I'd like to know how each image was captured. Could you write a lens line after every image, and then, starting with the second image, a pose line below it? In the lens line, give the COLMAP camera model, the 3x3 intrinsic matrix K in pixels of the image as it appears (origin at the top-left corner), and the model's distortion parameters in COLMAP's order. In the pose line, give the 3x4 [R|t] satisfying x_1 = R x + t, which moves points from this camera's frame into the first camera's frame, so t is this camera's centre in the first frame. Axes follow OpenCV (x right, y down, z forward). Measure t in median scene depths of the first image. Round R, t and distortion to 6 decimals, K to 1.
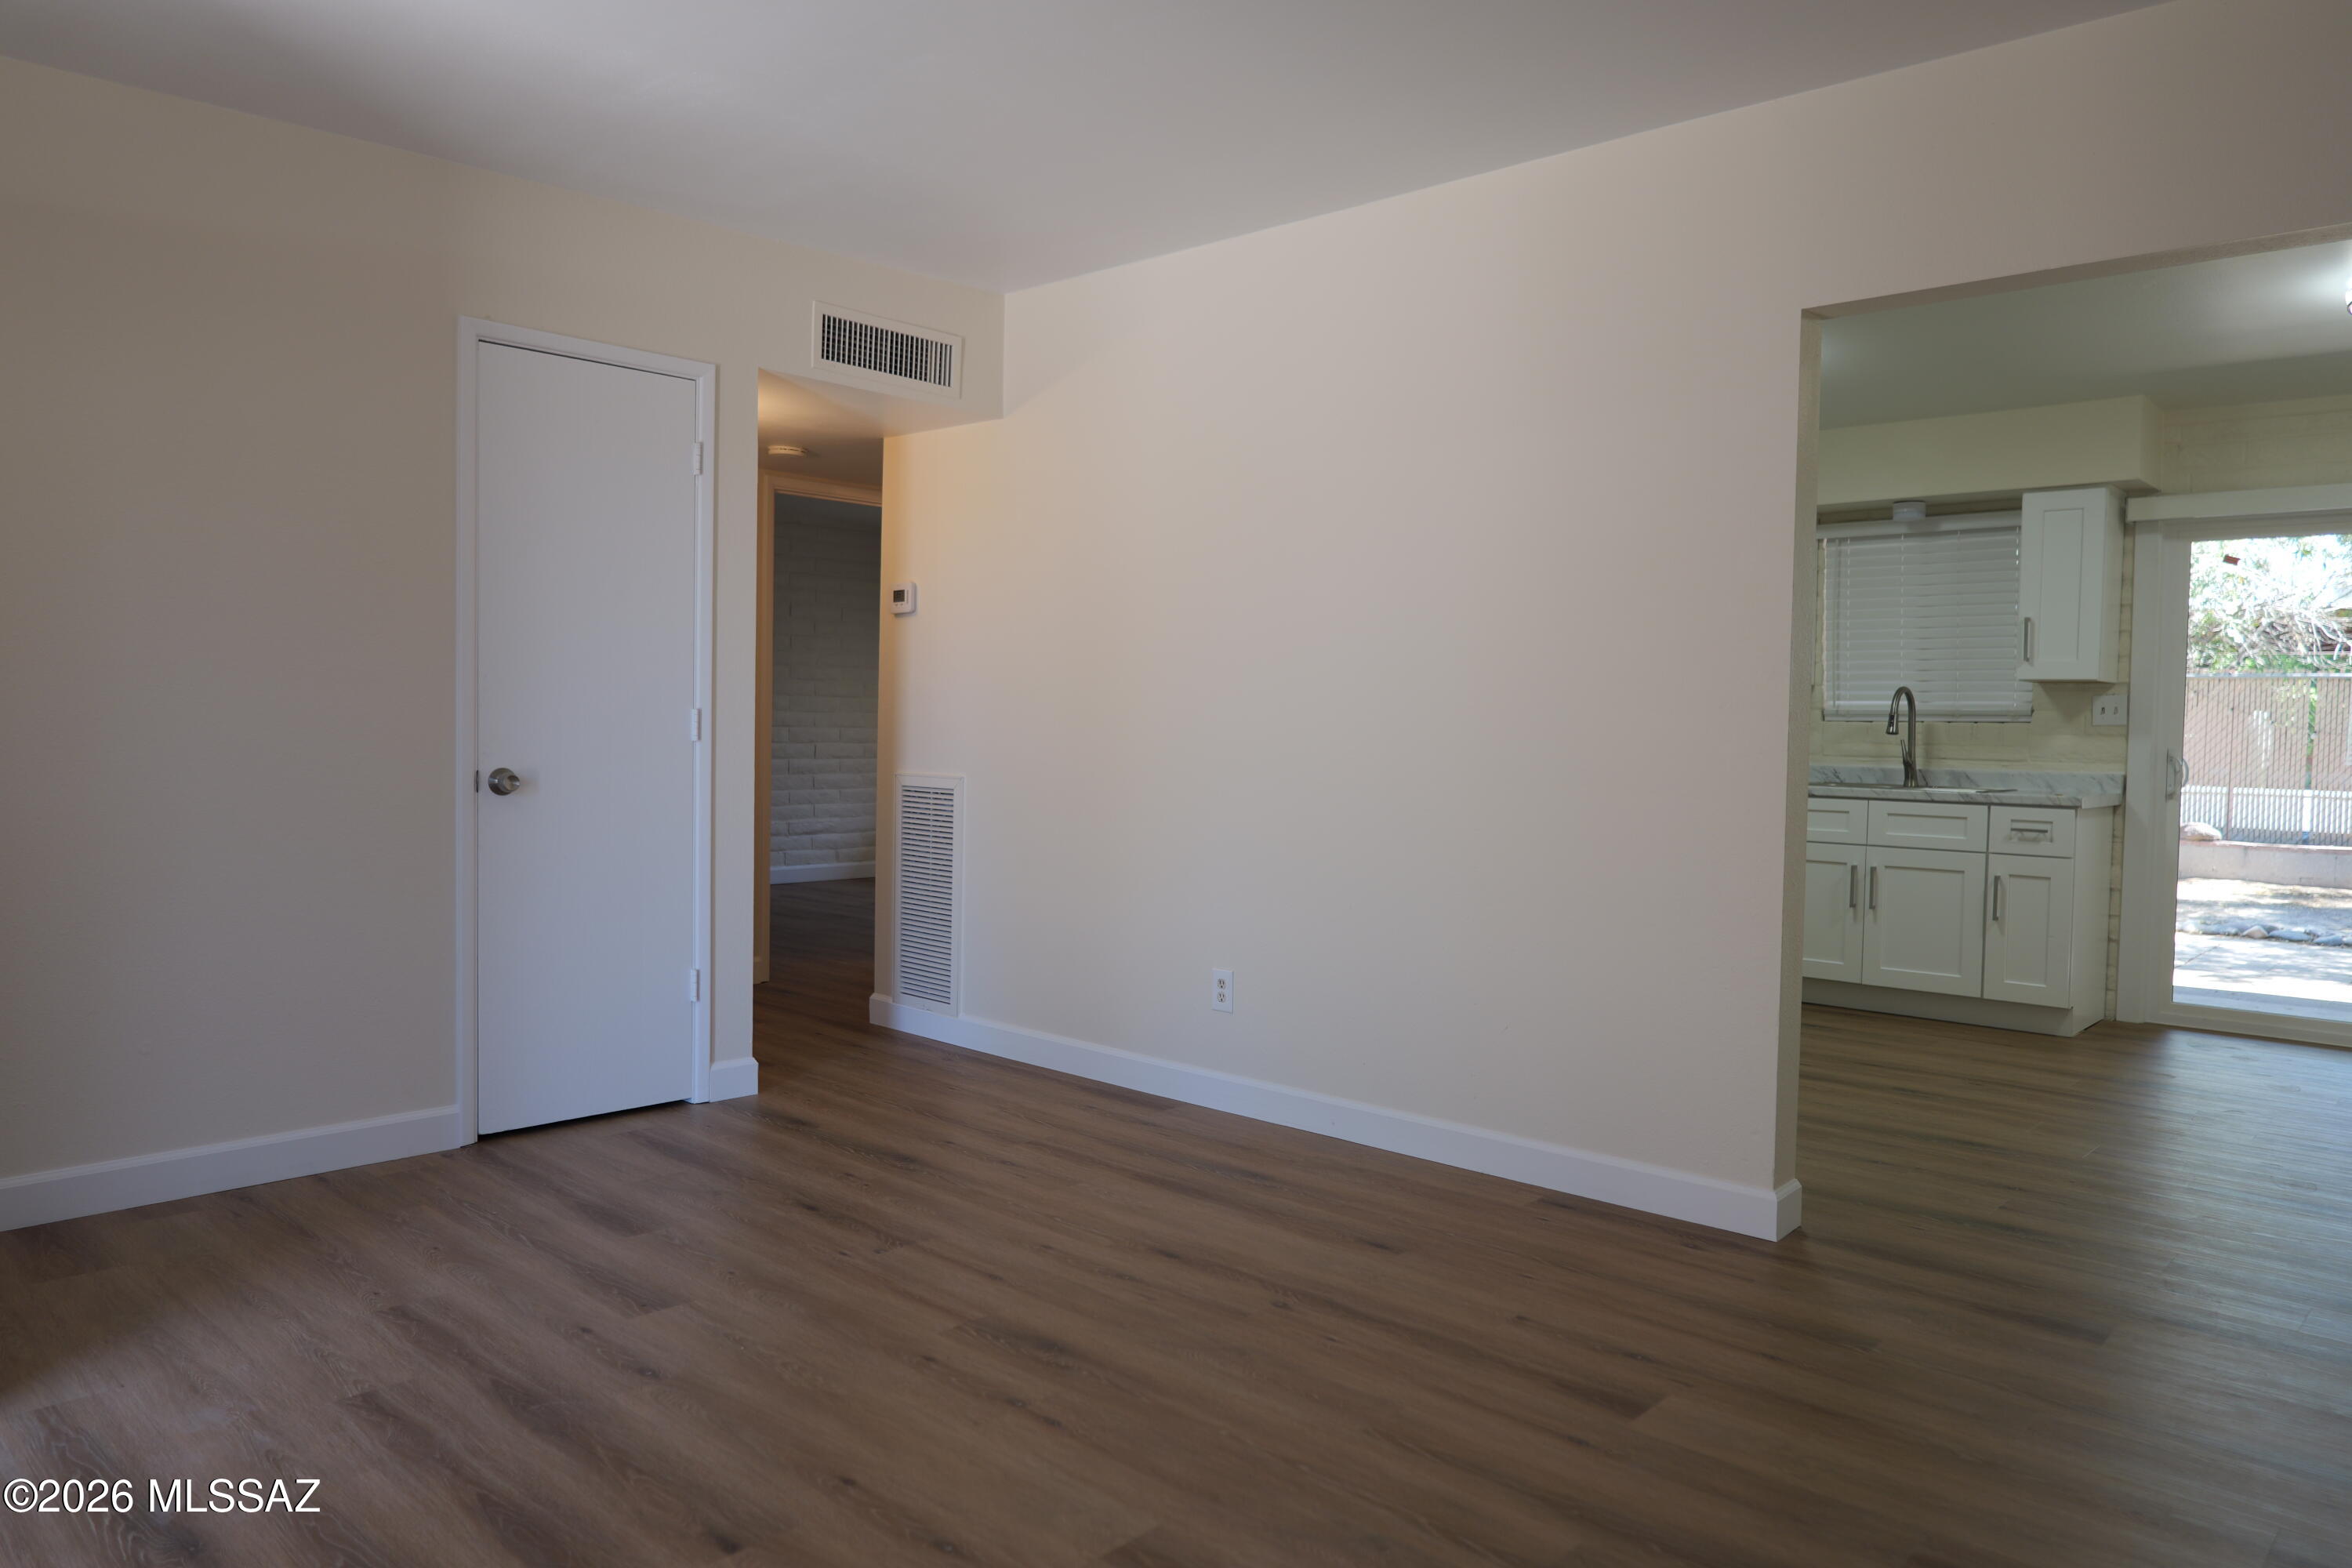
lens RADIAL K [[1583.3, 0, 1182.2], [0, 1583.3, 774.9], [0, 0, 1]] dist [-0.013489, 0.004868]
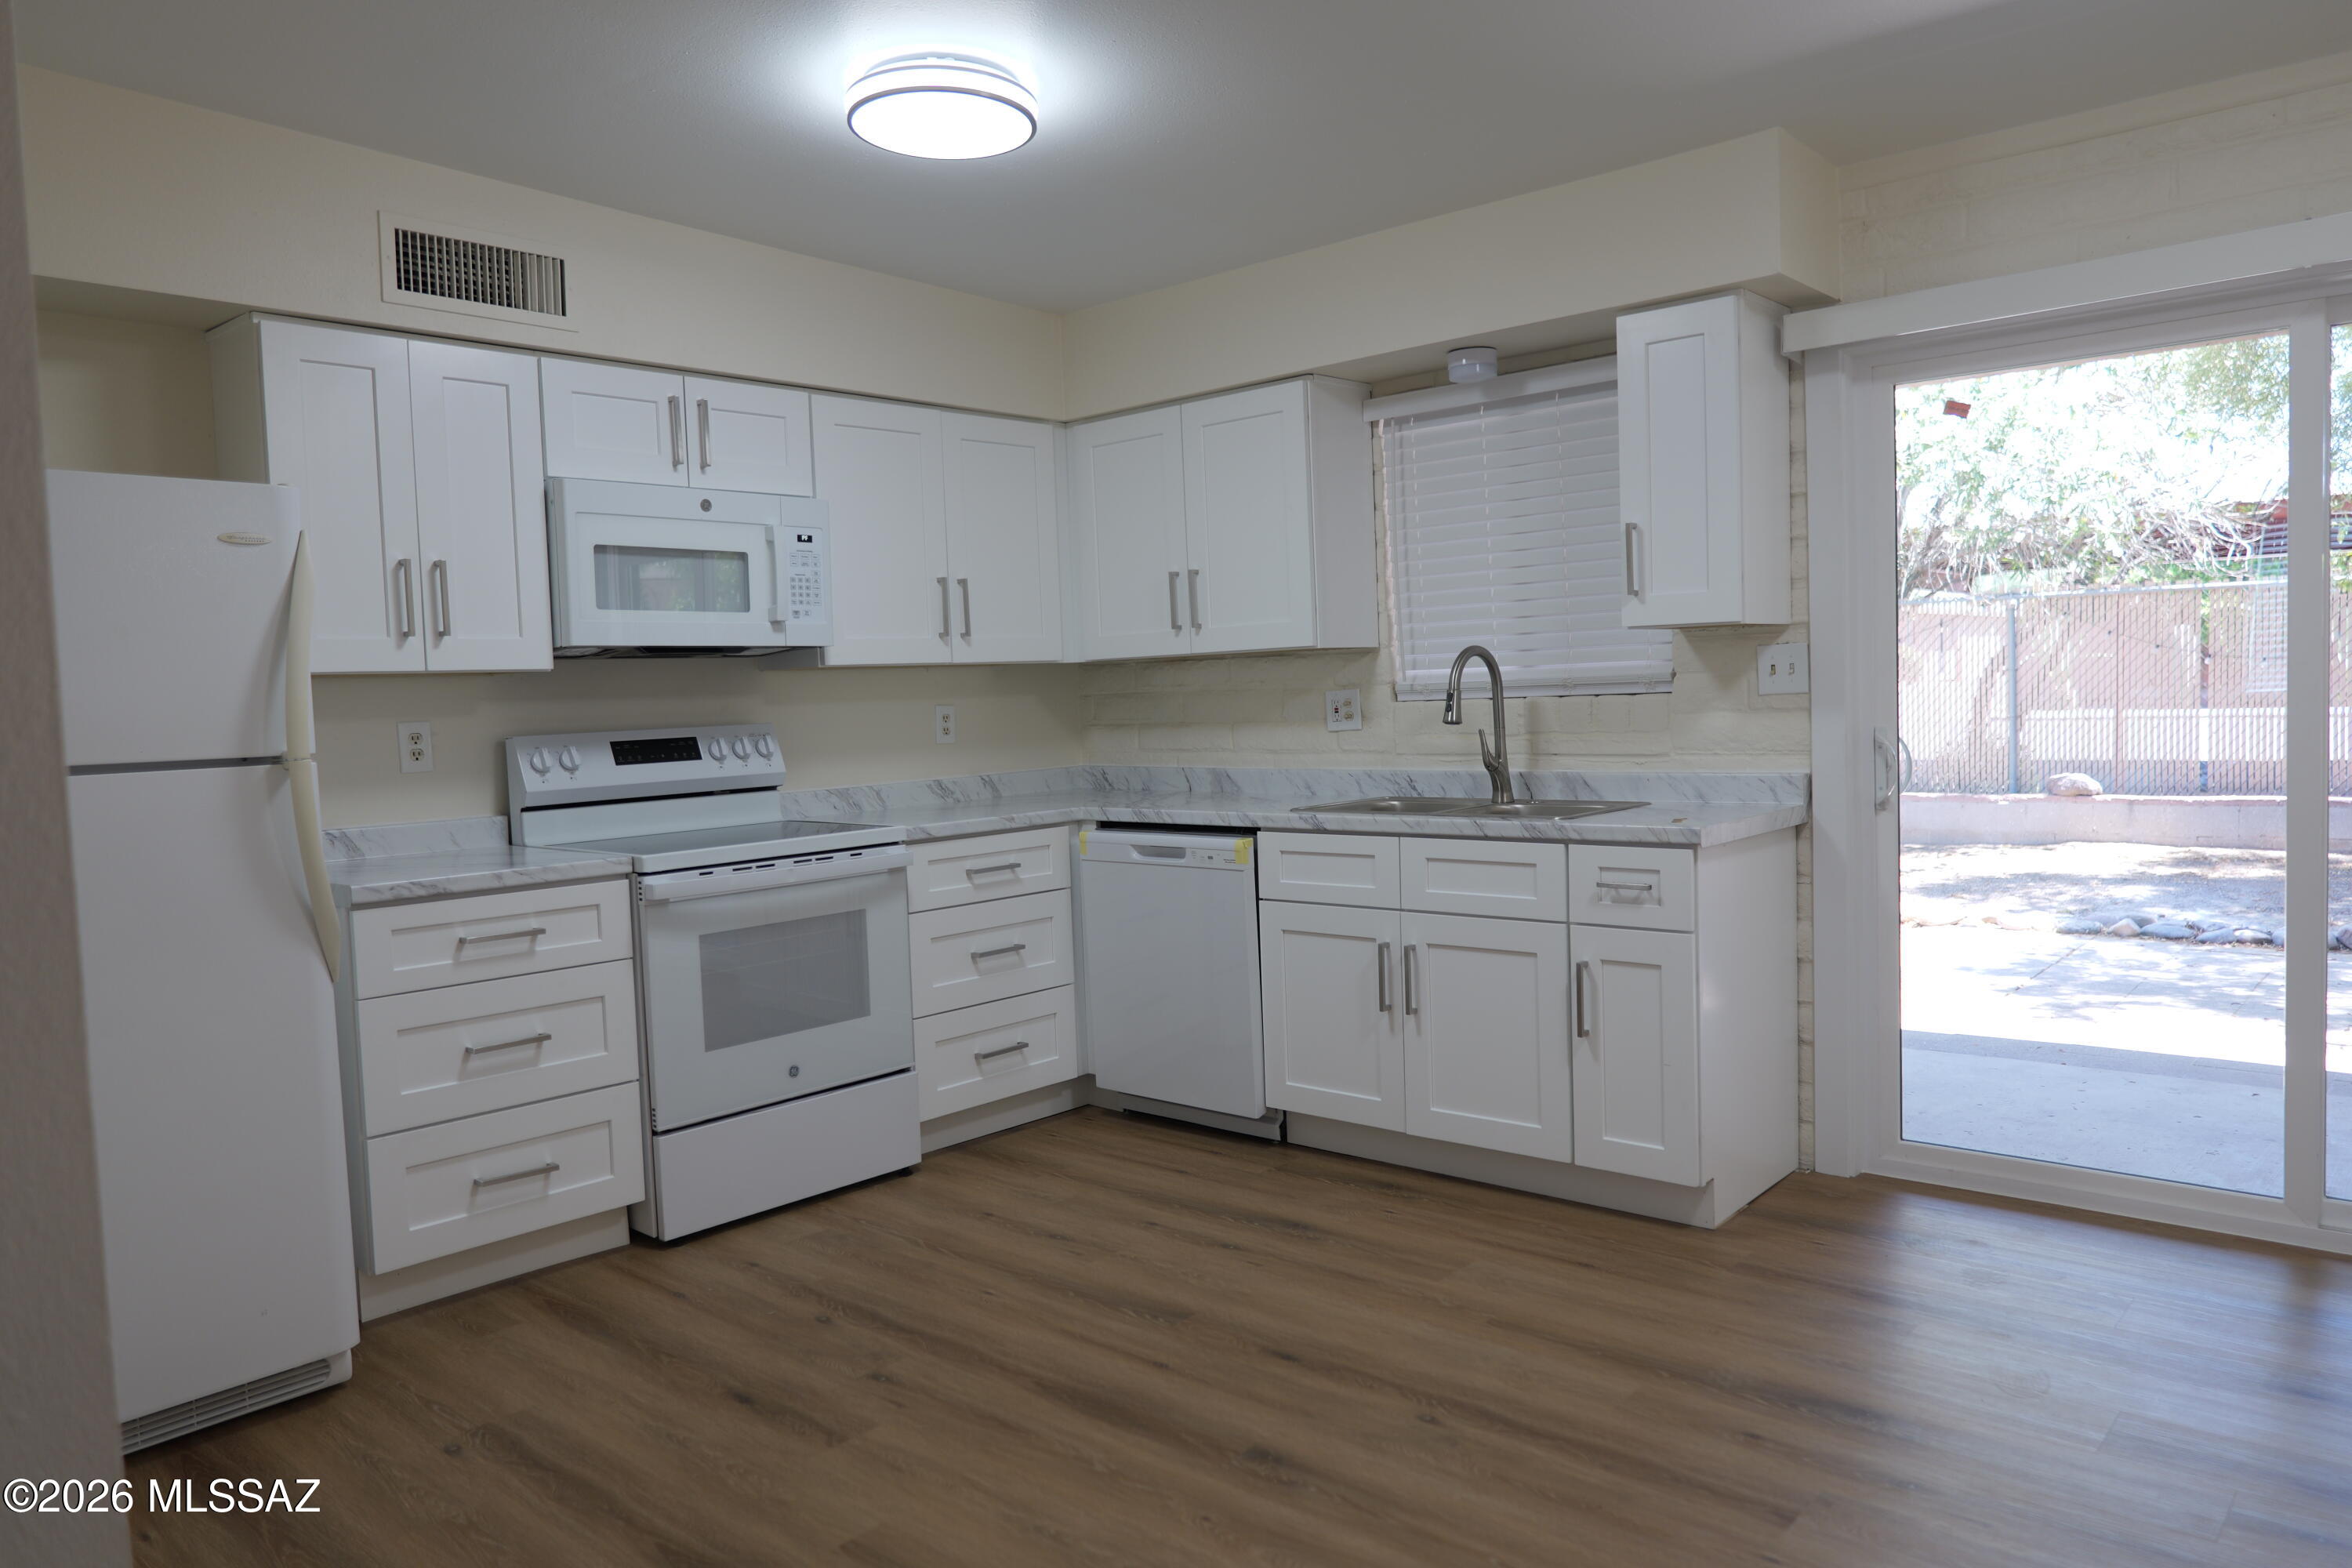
lens RADIAL K [[1584.0, 0, 1183.0], [0, 1584.0, 785.5], [0, 0, 1]] dist [-0.014780, 0.006842]
pose [[0.998284, -0.055197, 0.019567, 0.340310], [0.054626, 0.998097, 0.028606, -0.026017], [-0.021109, -0.027488, 0.999399, 0.389694]]
